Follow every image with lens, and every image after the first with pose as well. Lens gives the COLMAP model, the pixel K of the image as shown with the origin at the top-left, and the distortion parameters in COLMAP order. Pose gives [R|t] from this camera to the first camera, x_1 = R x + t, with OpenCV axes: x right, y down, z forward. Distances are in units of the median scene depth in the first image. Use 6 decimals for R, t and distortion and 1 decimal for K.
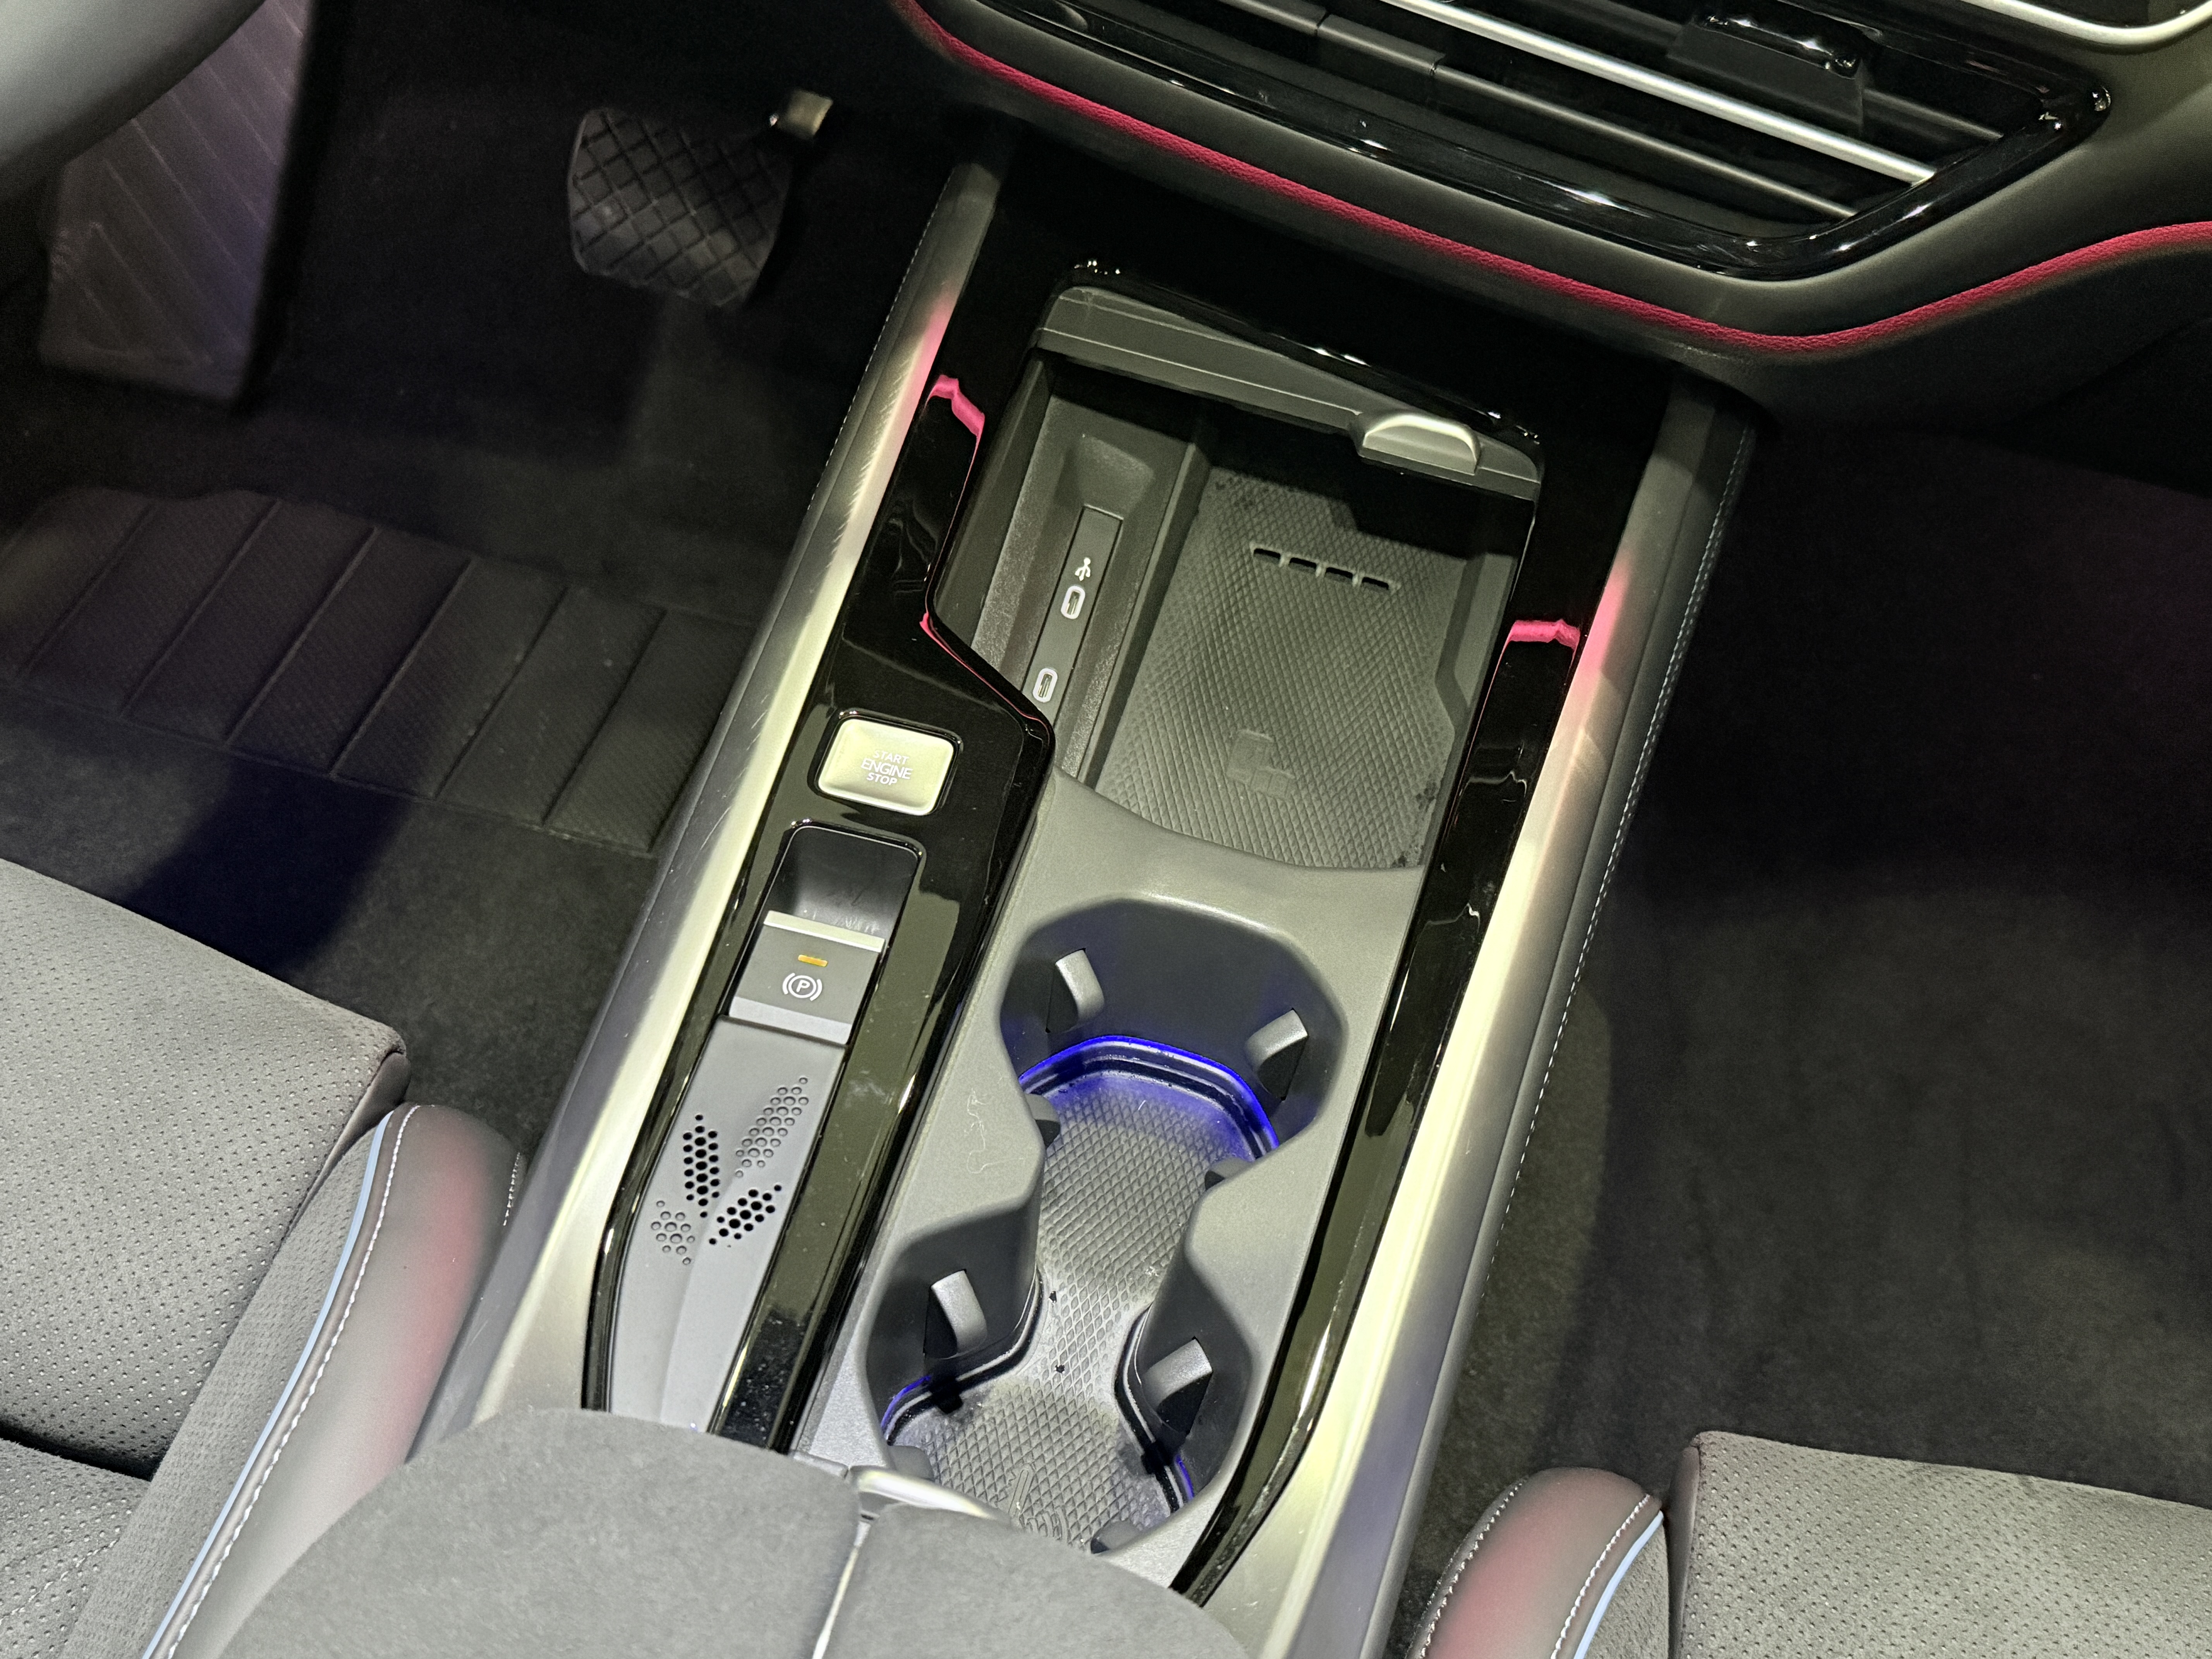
lens RADIAL K [[2384.3, 0, 1101.0], [0, 2384.3, 831.2], [0, 0, 1]] dist [0.203010, -0.512173]
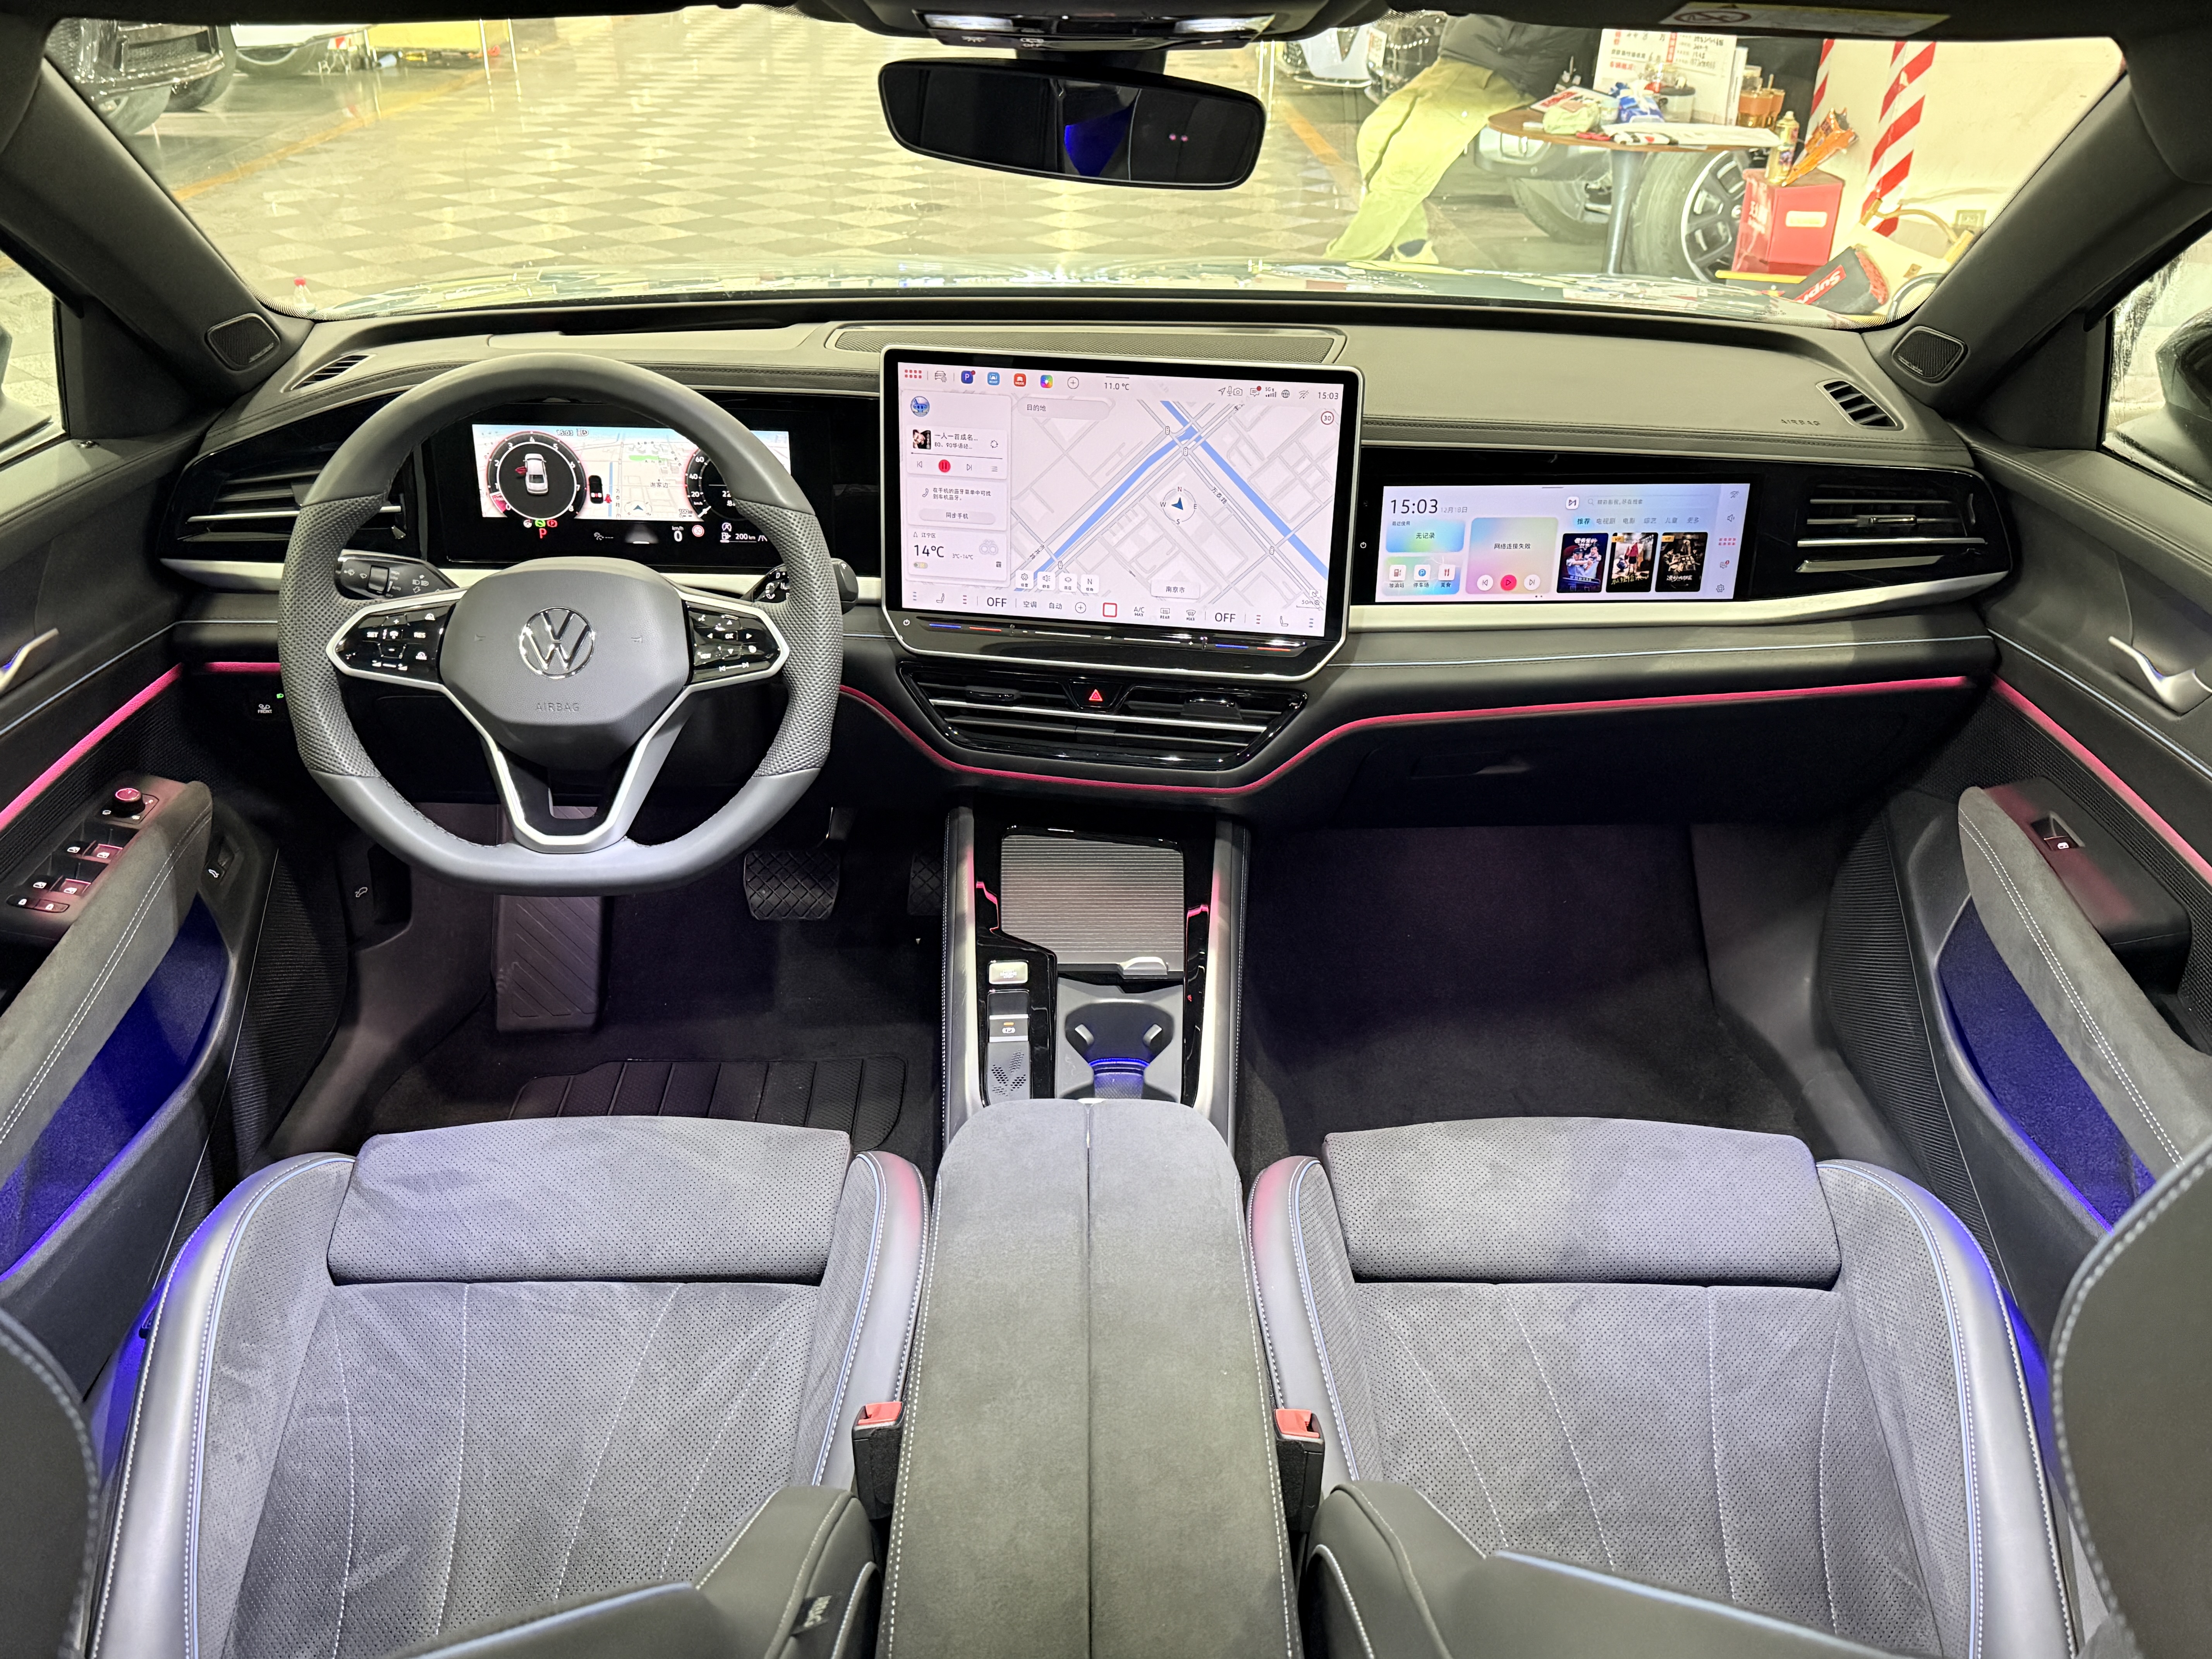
lens RADIAL K [[1807.7, 0, 1103.9], [0, 1807.7, 833.5], [0, 0, 1]] dist [0.181081, -0.364227]
pose [[0.958396, -0.232083, 0.166176, -0.251212], [0.271370, 0.921358, -0.278311, 0.388130], [-0.088516, 0.311828, 0.946006, -1.012316]]
